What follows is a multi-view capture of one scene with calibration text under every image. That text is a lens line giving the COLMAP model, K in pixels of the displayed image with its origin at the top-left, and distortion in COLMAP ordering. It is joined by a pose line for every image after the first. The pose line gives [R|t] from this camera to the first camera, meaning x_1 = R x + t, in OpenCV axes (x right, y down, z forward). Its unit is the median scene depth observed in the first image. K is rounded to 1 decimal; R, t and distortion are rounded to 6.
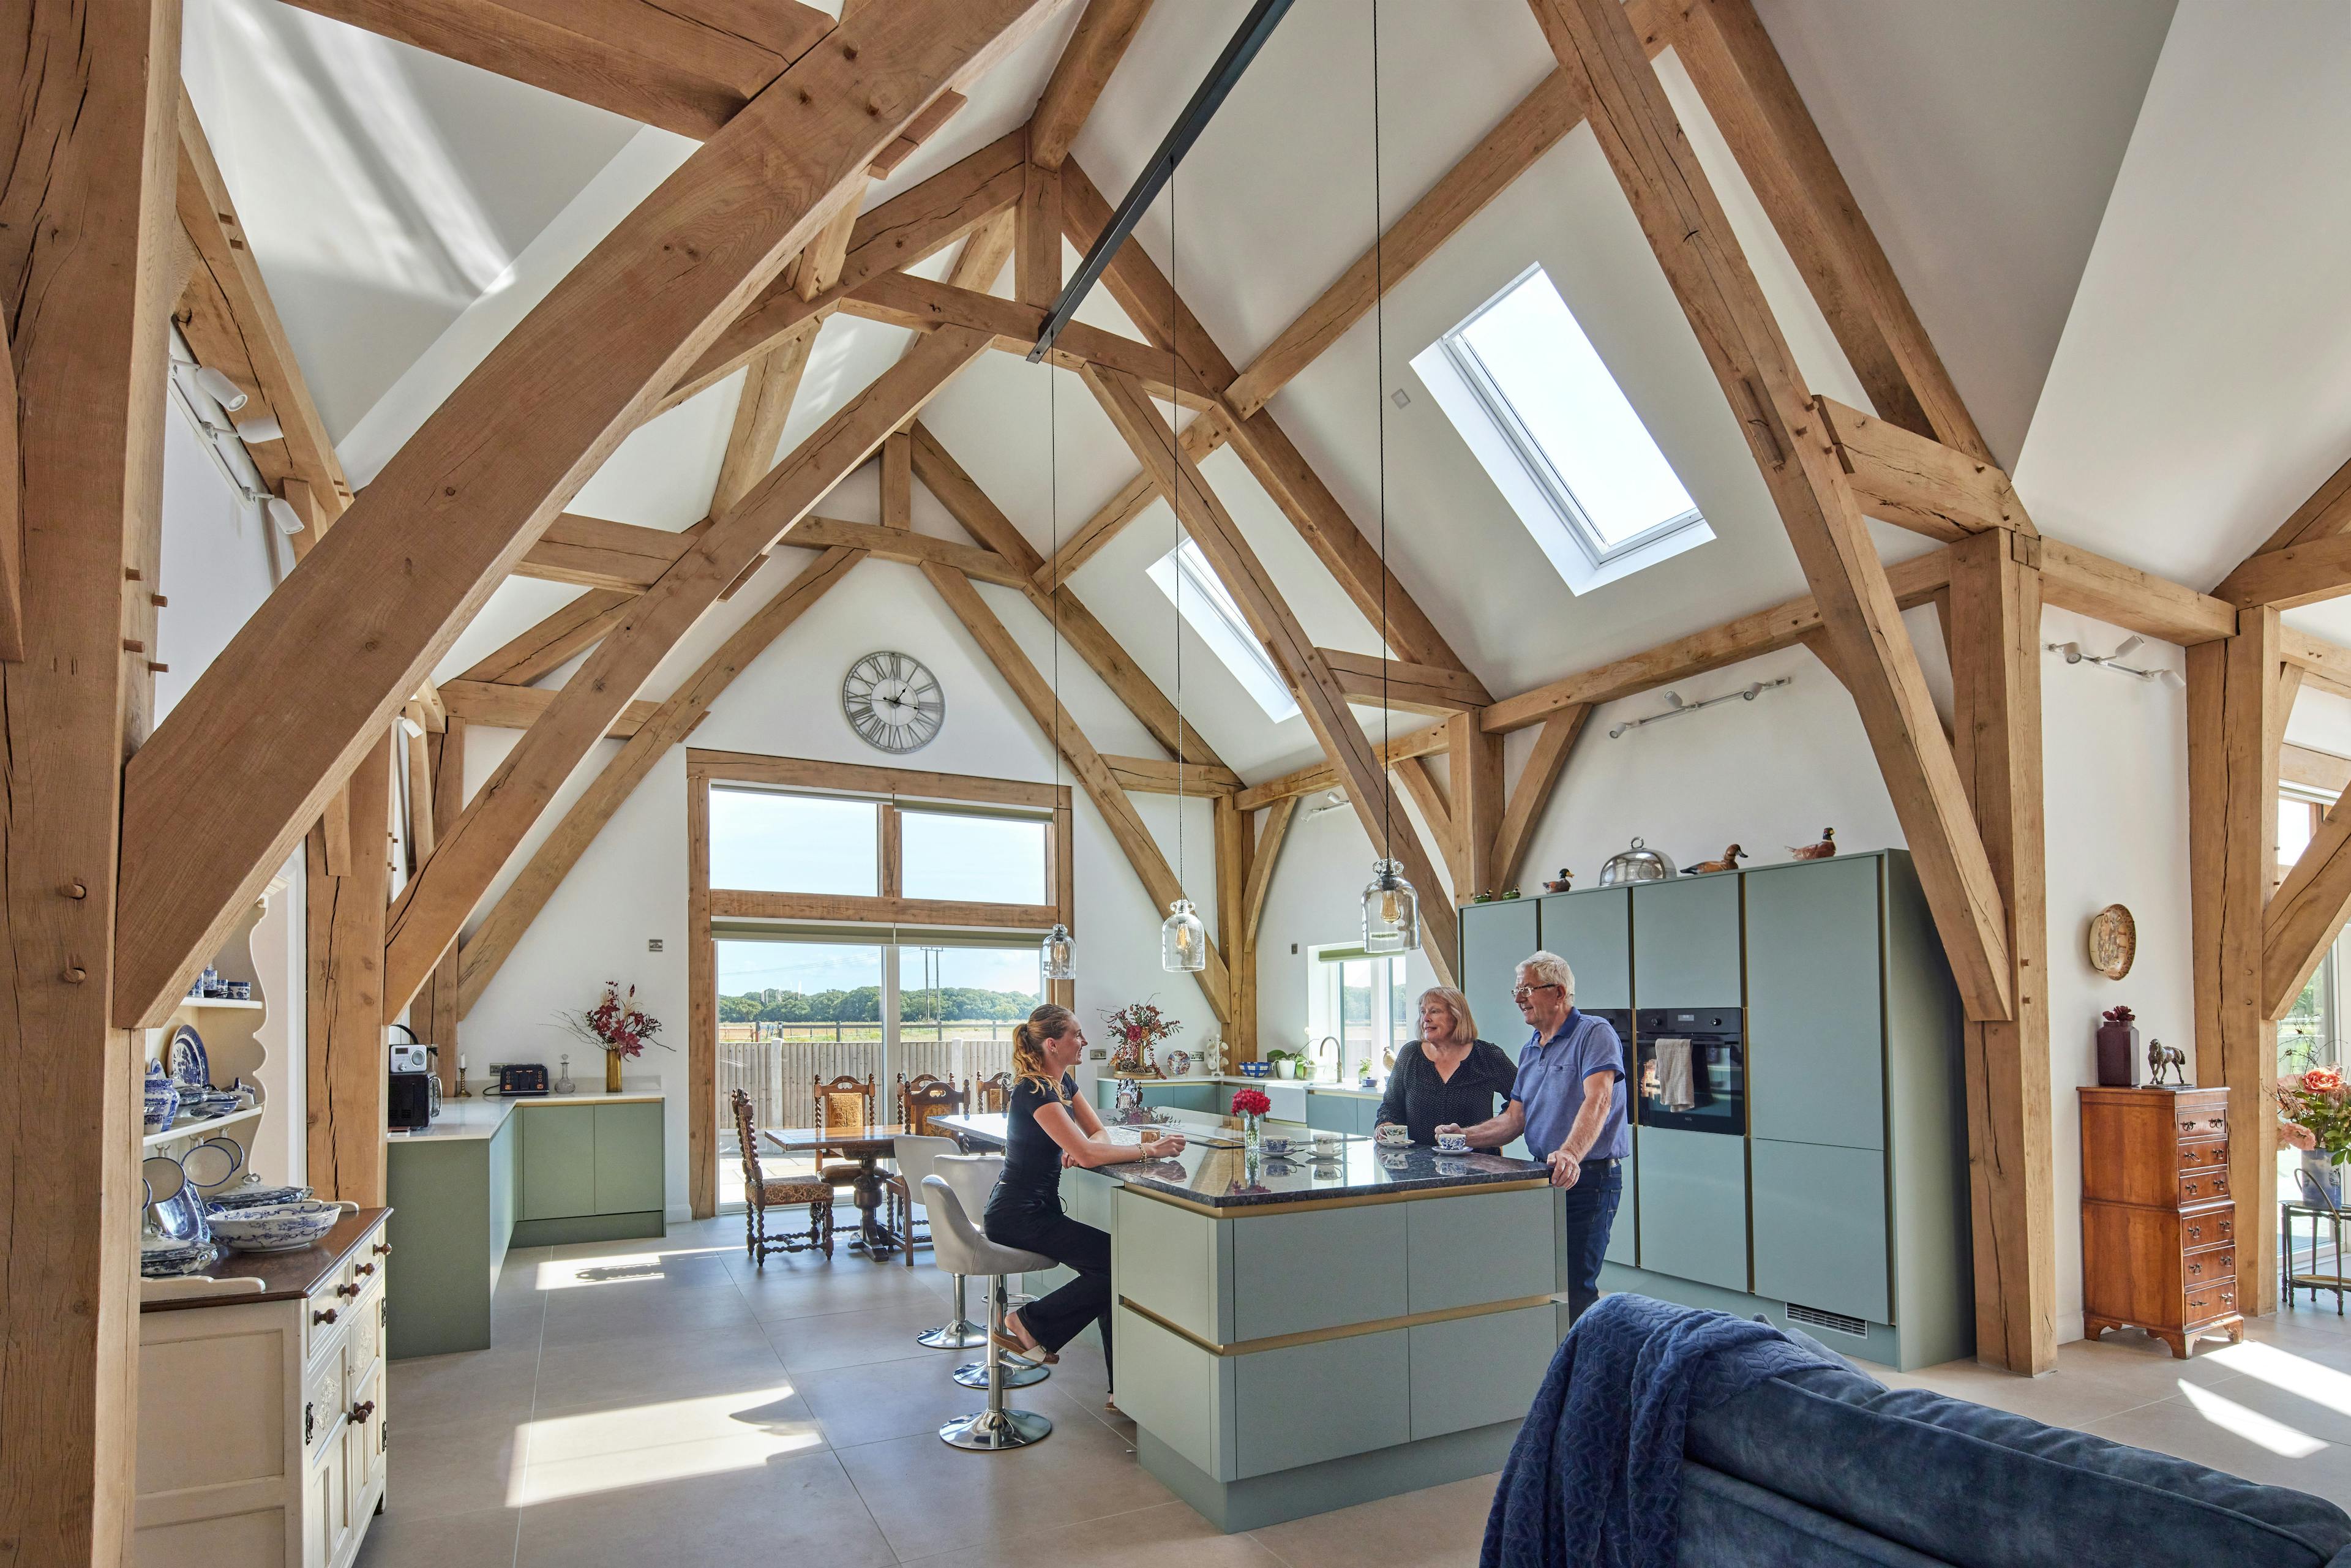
lens RADIAL K [[1172.2, 0, 1196.8], [0, 1172.2, 1000.8], [0, 0, 1]] dist [0.003762, -0.000107]
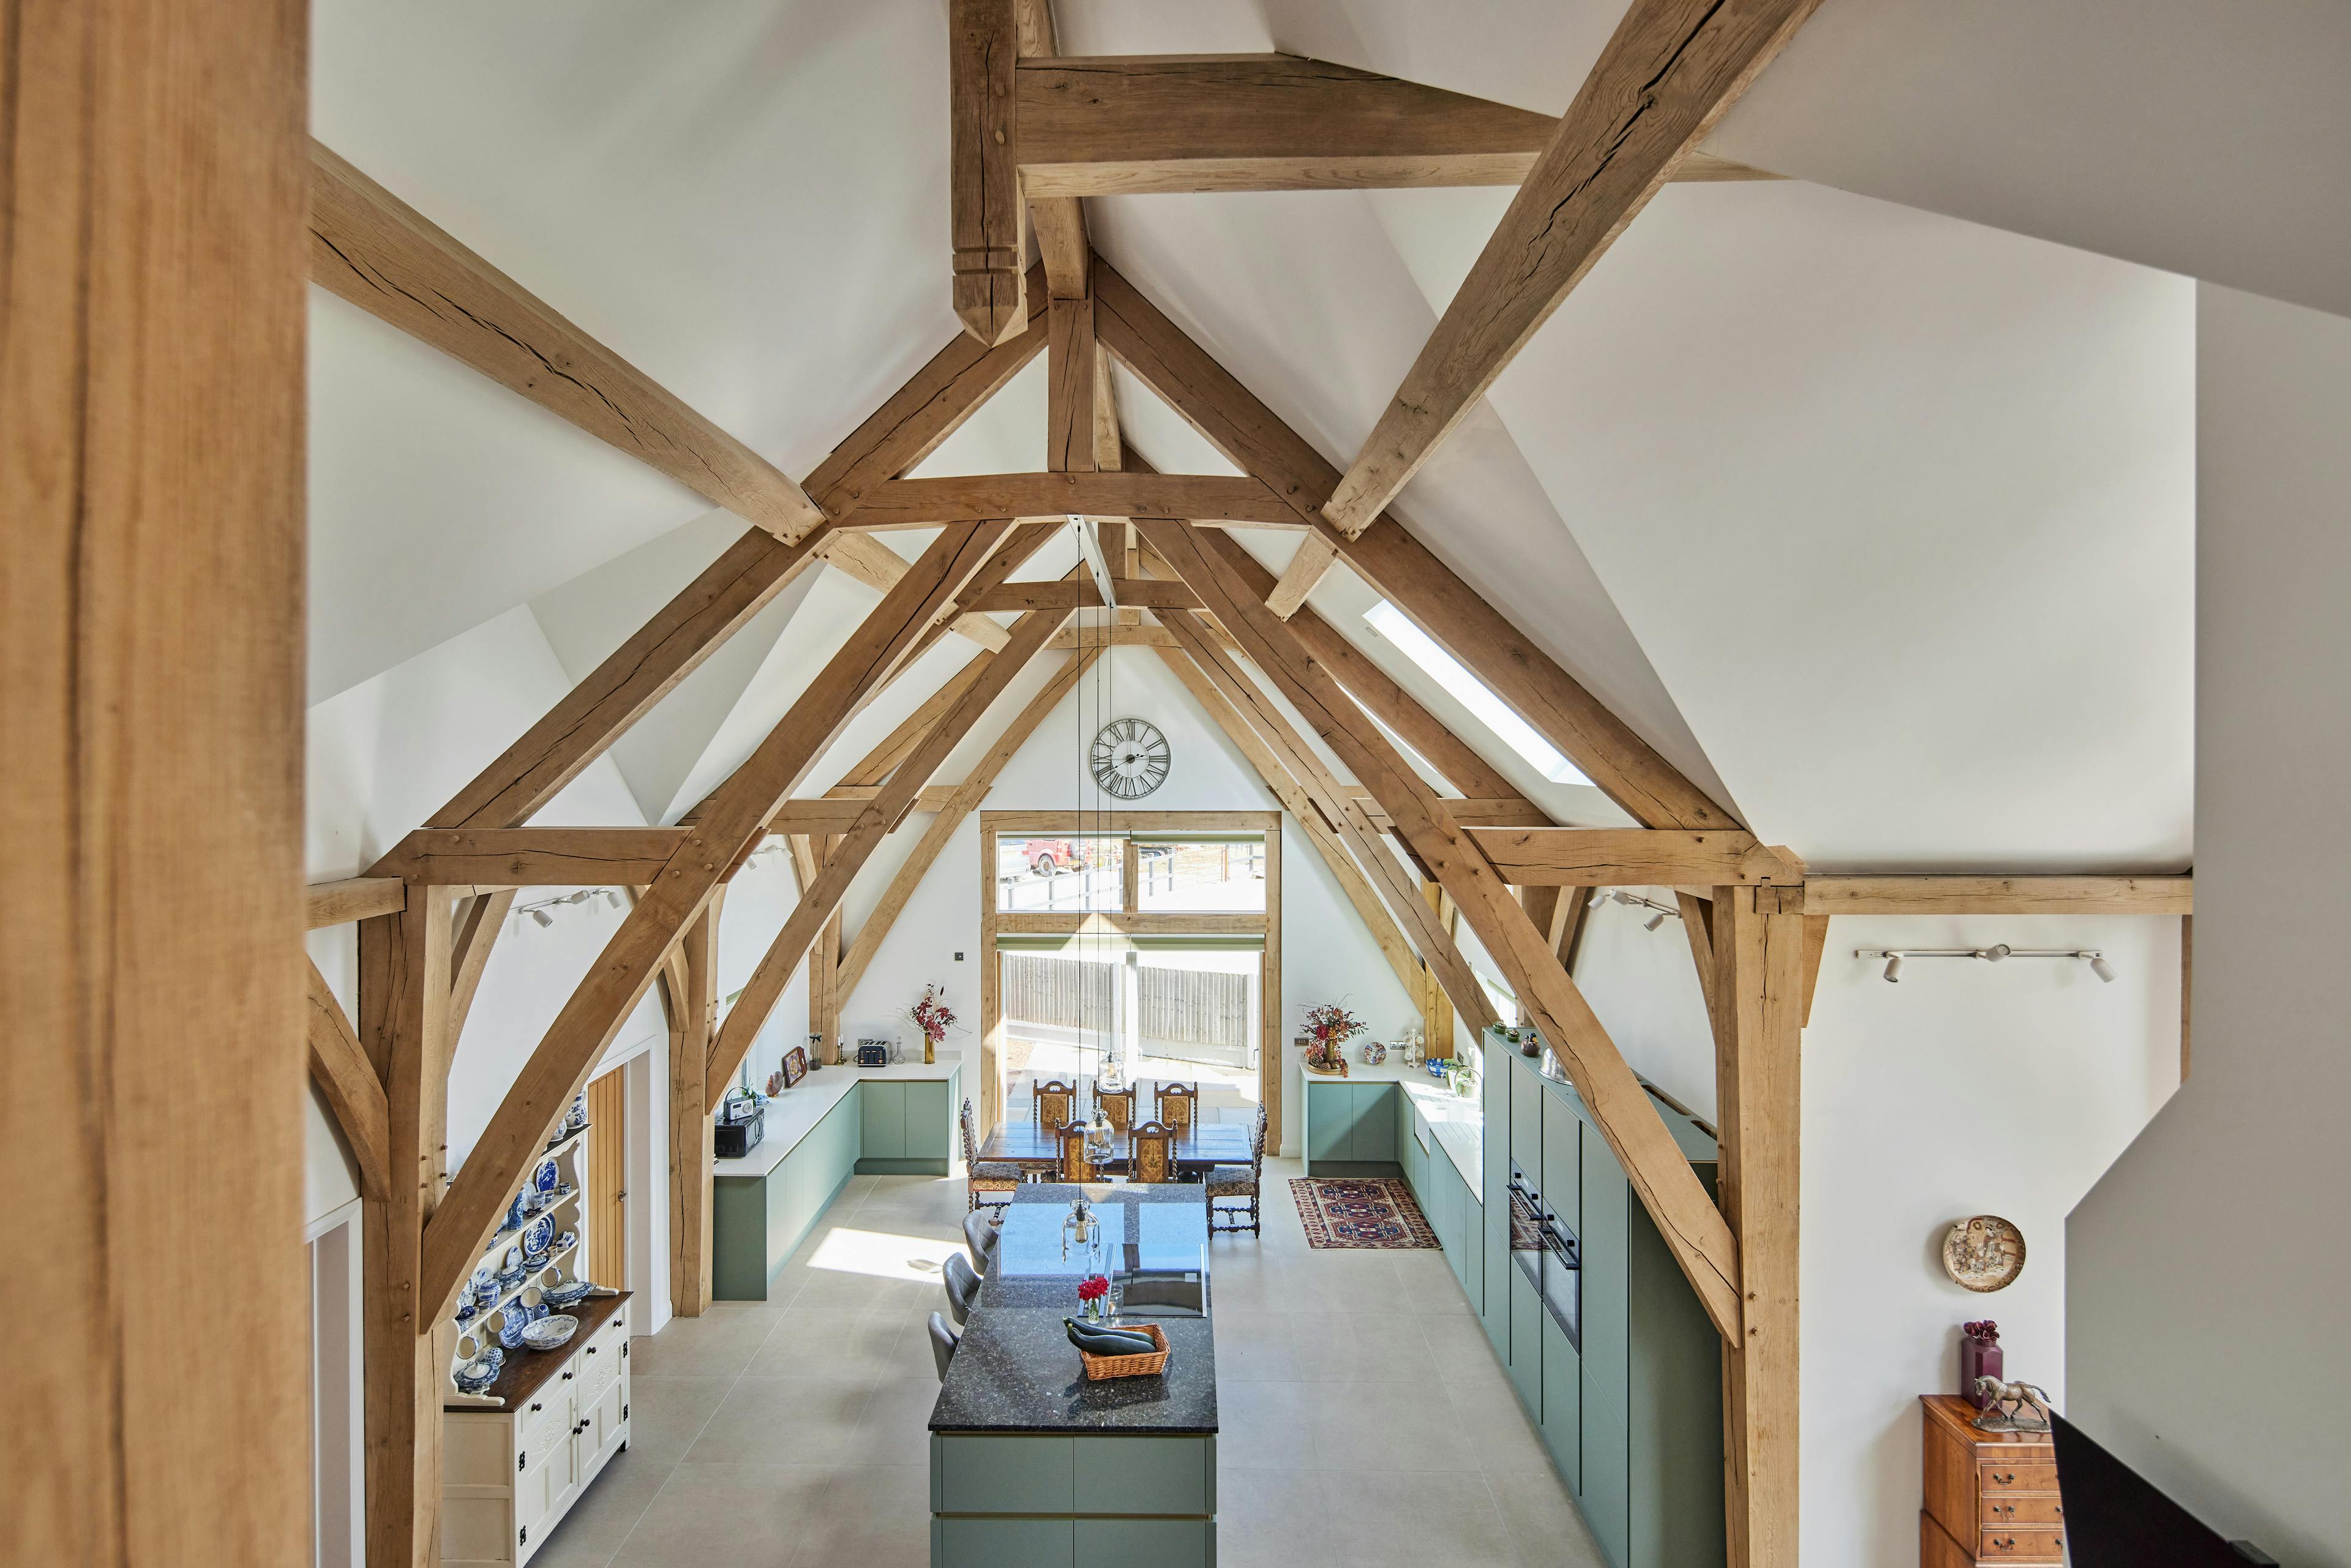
lens RADIAL K [[1180.2, 0, 1152.4], [0, 1180.2, 756.4], [0, 0, 1]] dist [0.004769, 0.000266]
pose [[0.873392, 0.005271, -0.486989, 0.441682], [0.005572, 0.999768, 0.020813, -0.325113], [0.486986, -0.020891, 0.873160, -0.119192]]
